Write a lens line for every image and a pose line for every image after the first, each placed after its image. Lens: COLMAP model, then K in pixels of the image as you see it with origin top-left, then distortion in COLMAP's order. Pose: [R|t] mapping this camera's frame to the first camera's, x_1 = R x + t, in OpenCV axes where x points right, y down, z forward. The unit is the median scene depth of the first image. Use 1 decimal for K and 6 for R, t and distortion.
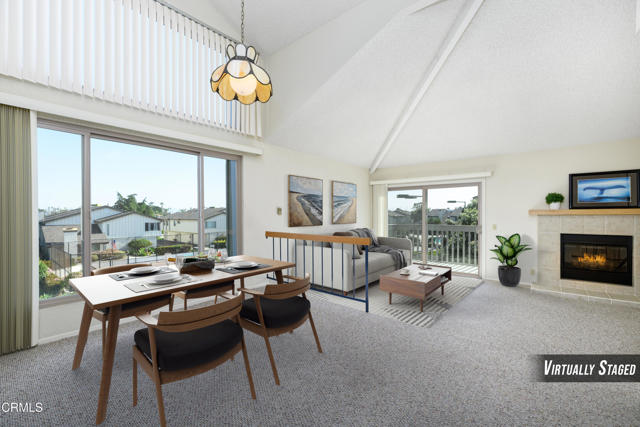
lens RADIAL K [[275.2, 0, 320.0], [0, 275.2, 213.5], [0, 0, 1]] dist [-0.032822, 0.000015]
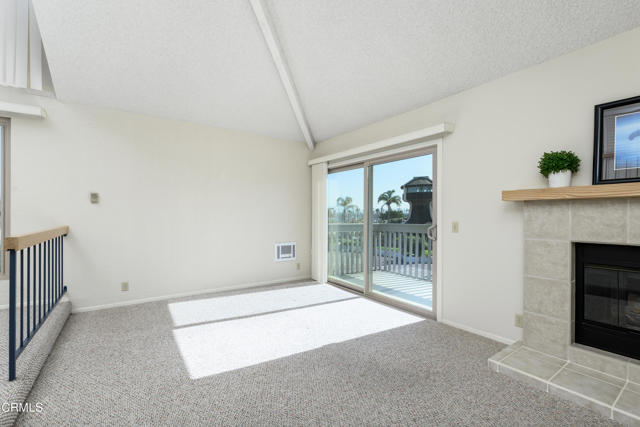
lens RADIAL K [[300.9, 0, 330.9], [0, 300.9, 213.0], [0, 0, 1]] dist [-0.000290, -0.000026]
pose [[0.969336, 0.000228, -0.245738, 0.591226], [-0.001410, 0.999988, -0.004636, 0.028345], [0.245734, 0.004841, 0.969325, 0.390105]]
